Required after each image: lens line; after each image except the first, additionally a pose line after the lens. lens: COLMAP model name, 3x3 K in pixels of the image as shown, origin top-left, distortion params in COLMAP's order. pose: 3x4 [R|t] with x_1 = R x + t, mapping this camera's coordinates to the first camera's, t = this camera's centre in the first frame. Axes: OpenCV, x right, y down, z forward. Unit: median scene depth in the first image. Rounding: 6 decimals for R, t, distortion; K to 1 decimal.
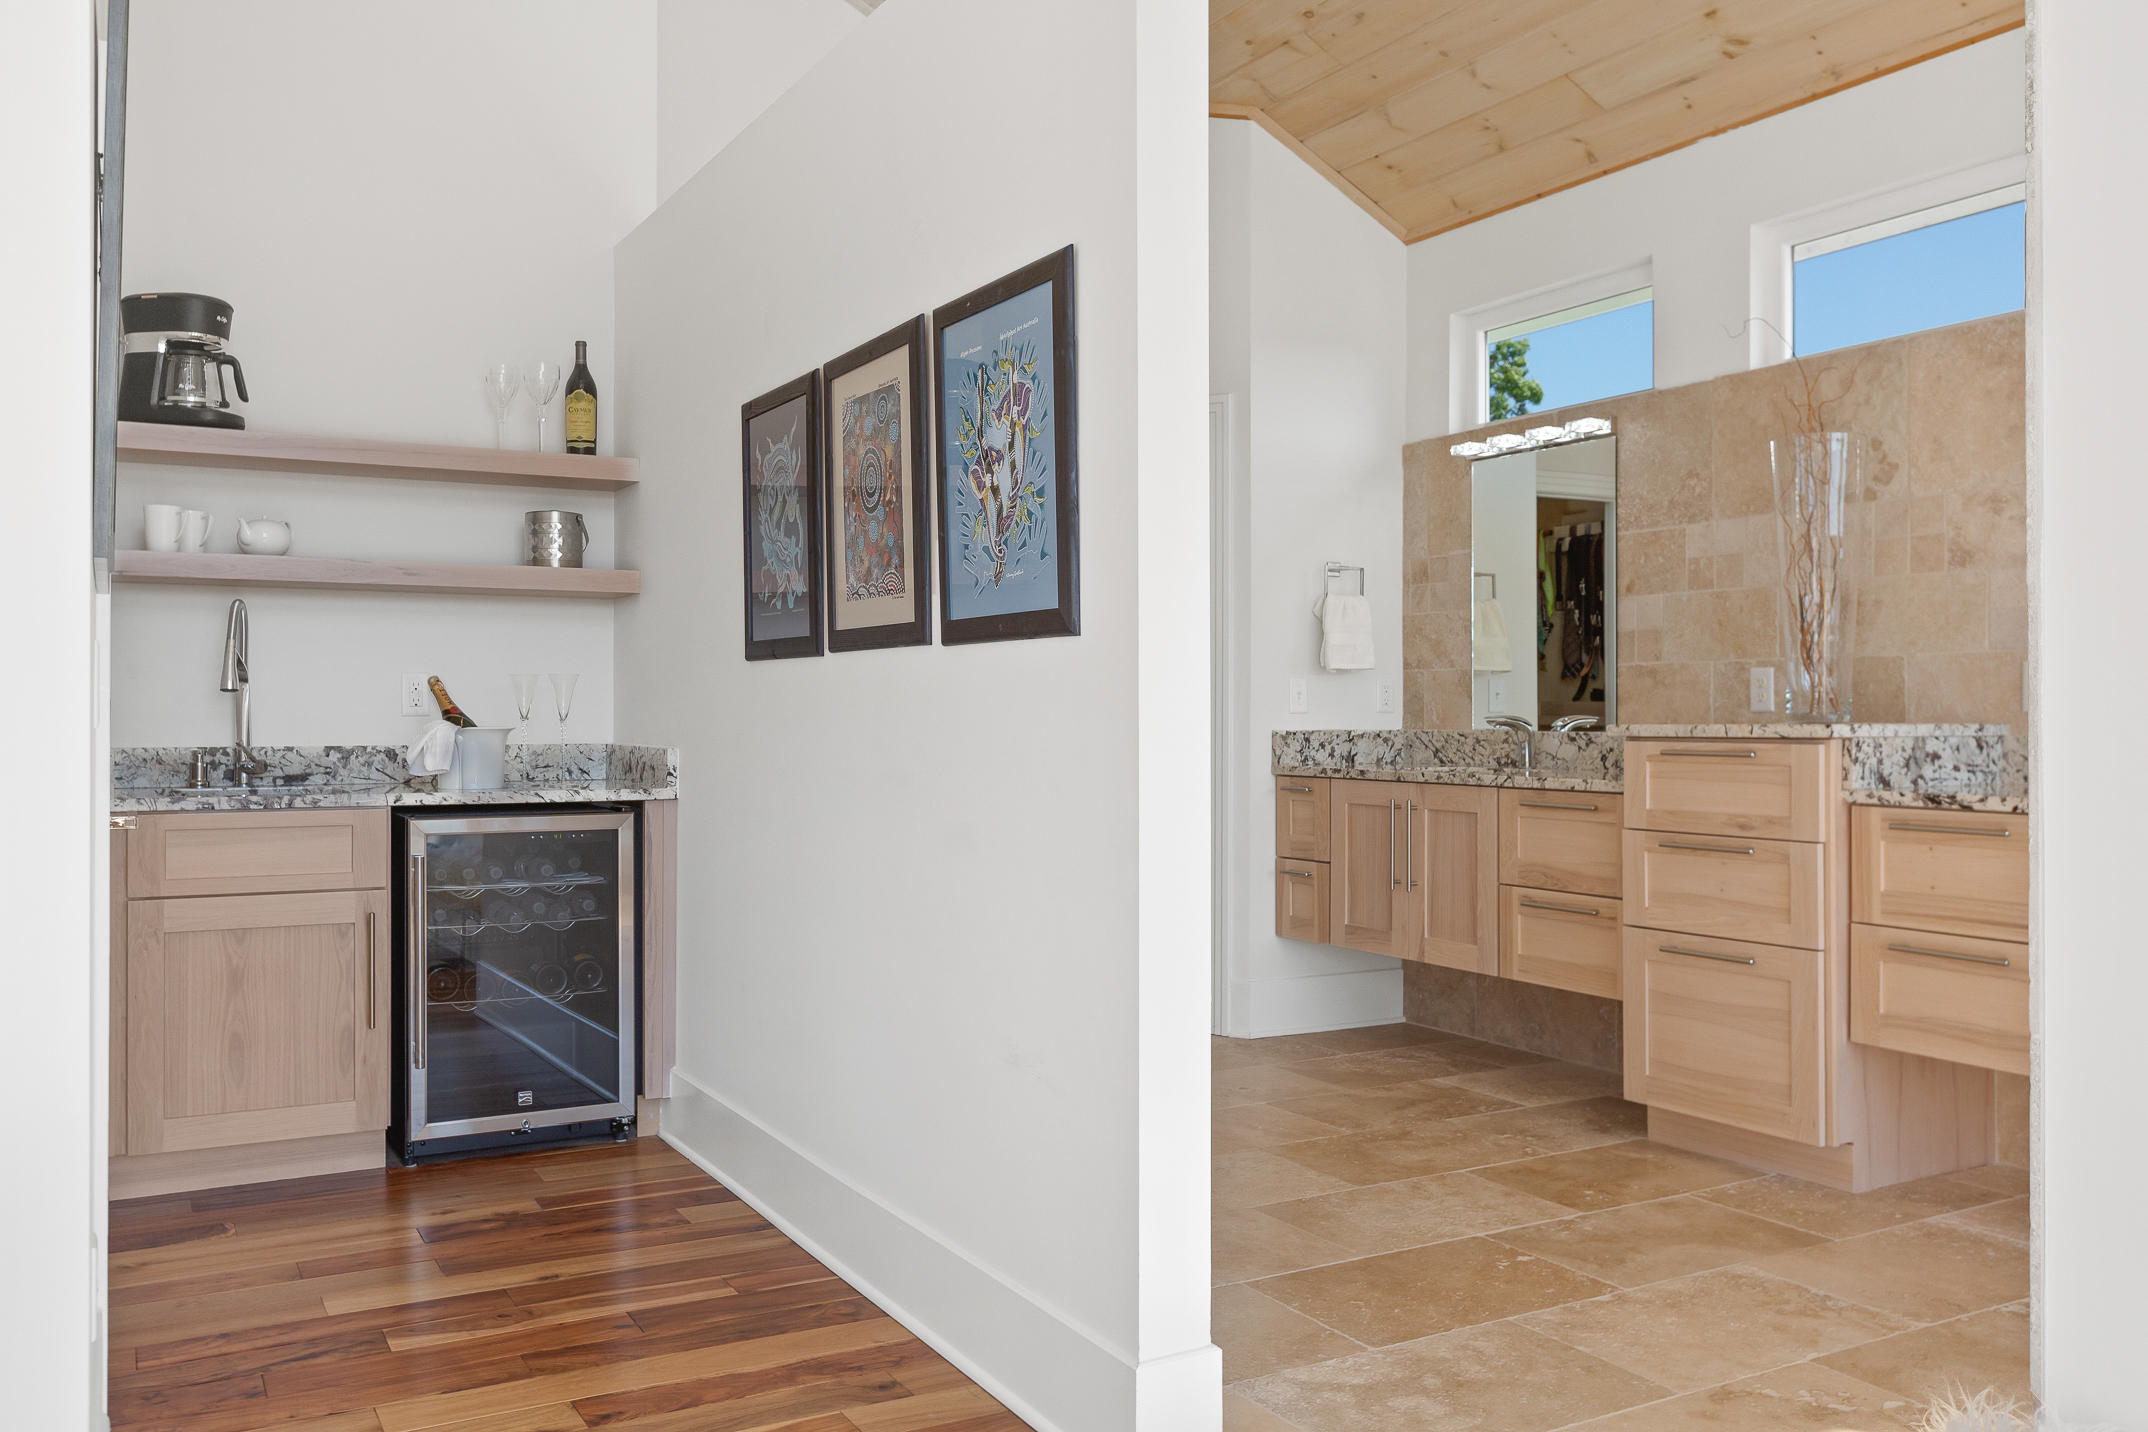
lens RADIAL K [[1744.9, 0, 1070.5], [0, 1744.9, 715.8], [0, 0, 1]] dist [-0.013364, -0.000107]
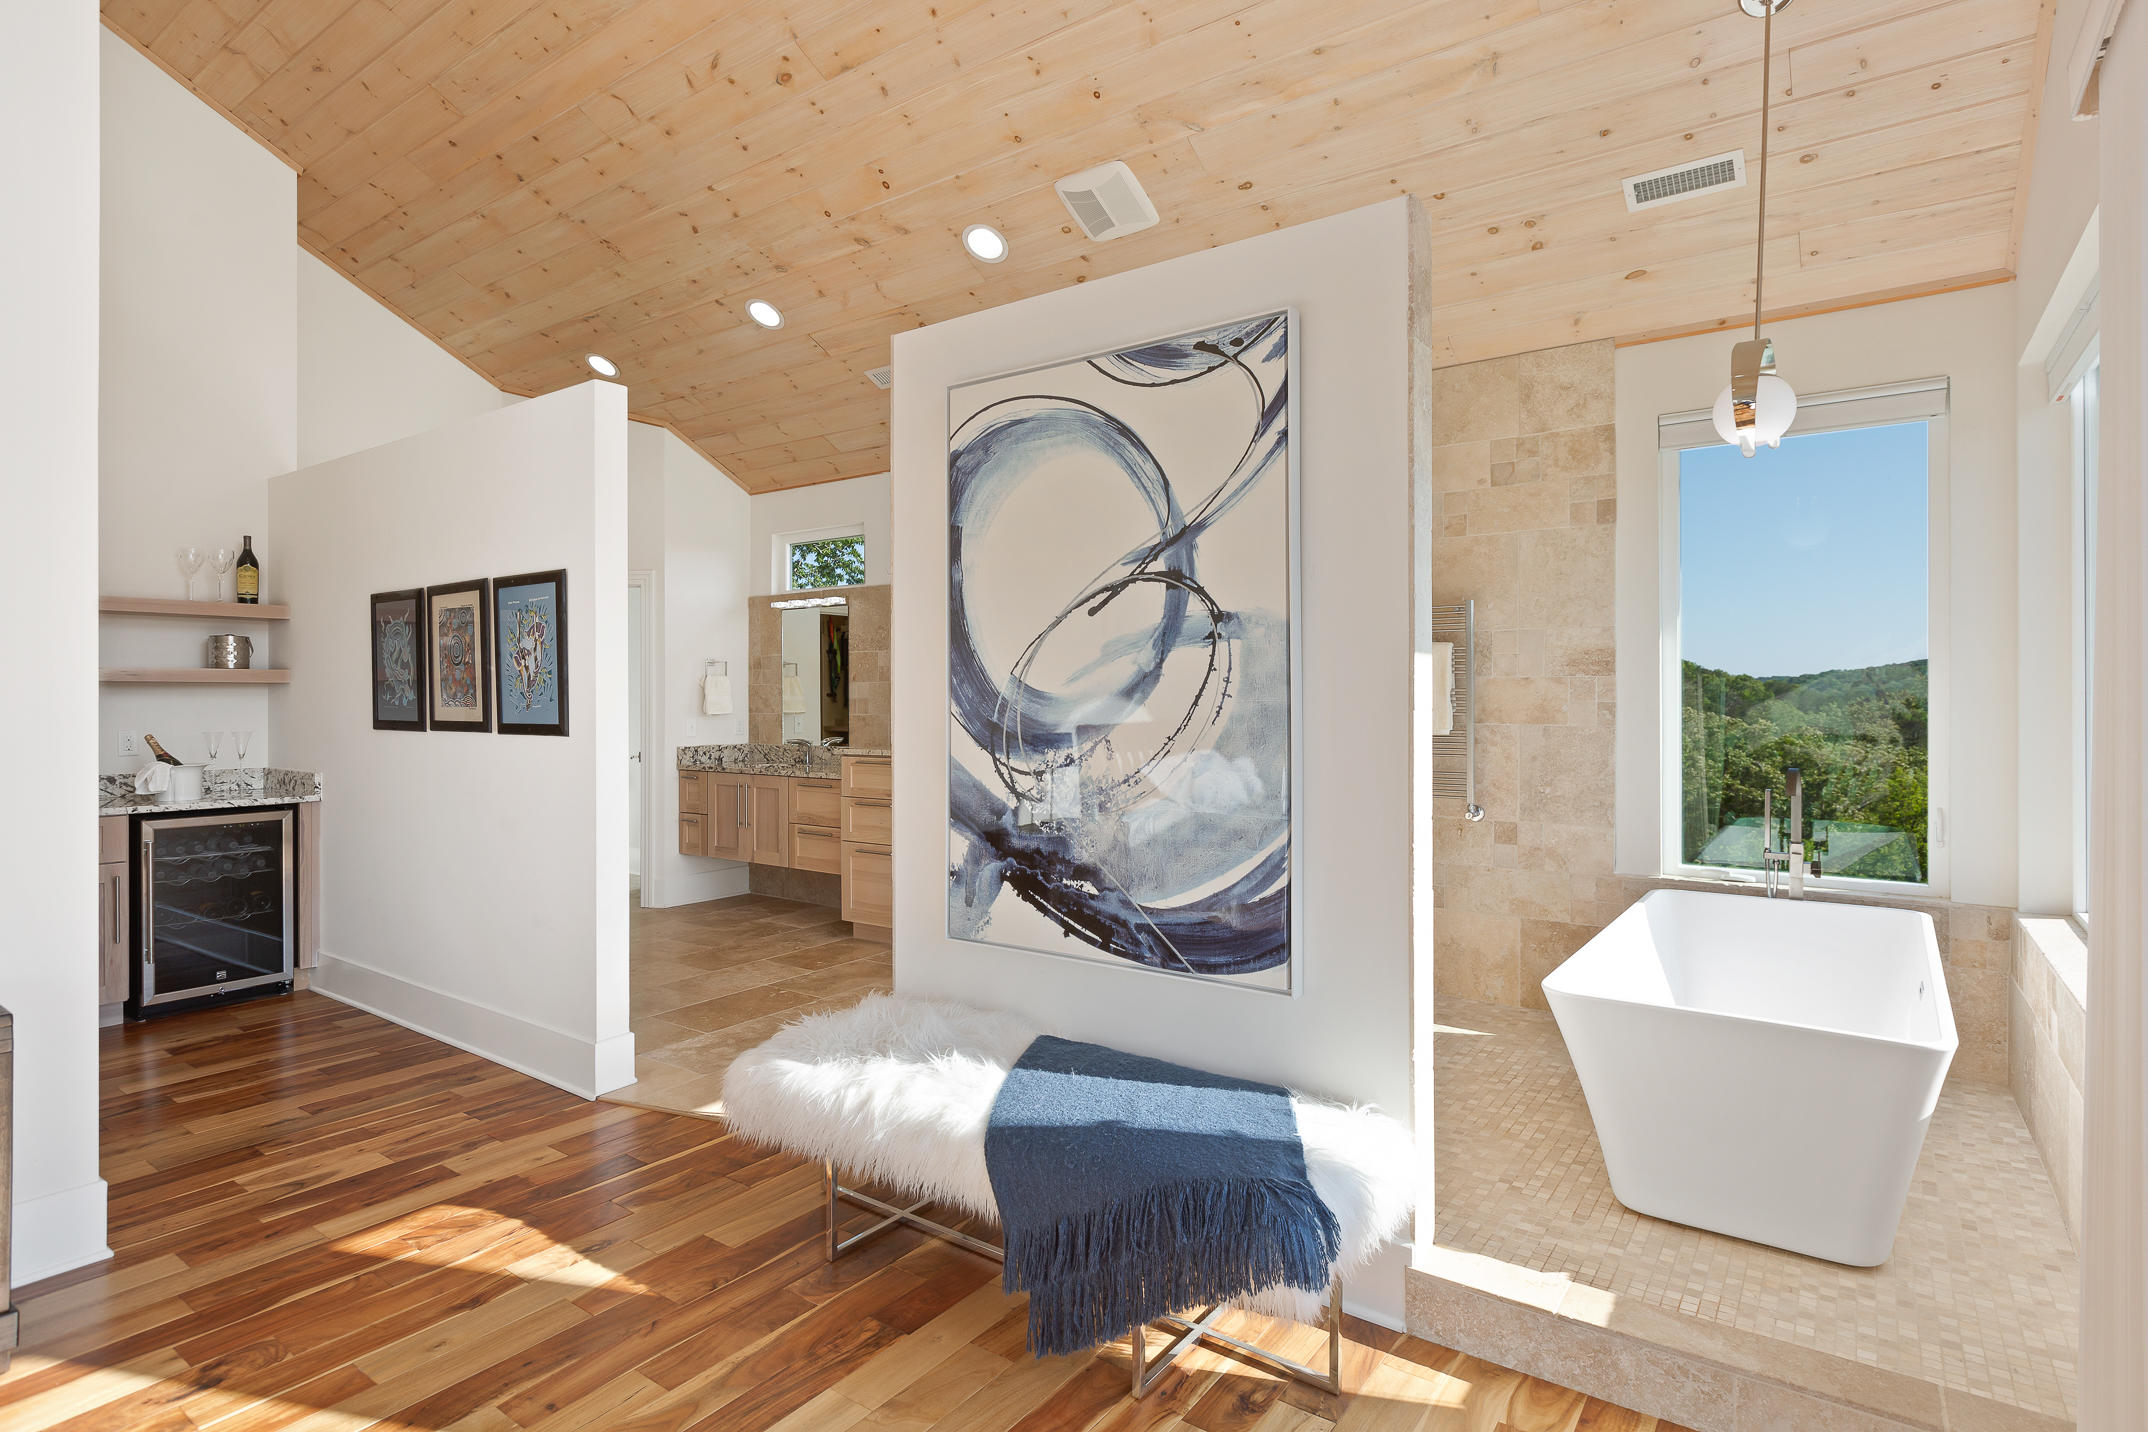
lens RADIAL K [[1061.2, 0, 1066.7], [0, 1061.2, 702.8], [0, 0, 1]] dist [-0.001523, 0.000265]
pose [[0.900809, -0.001589, 0.434213, -0.006090], [0.002611, 0.999995, -0.001758, -0.046716], [-0.434208, 0.002717, 0.900809, -0.304470]]
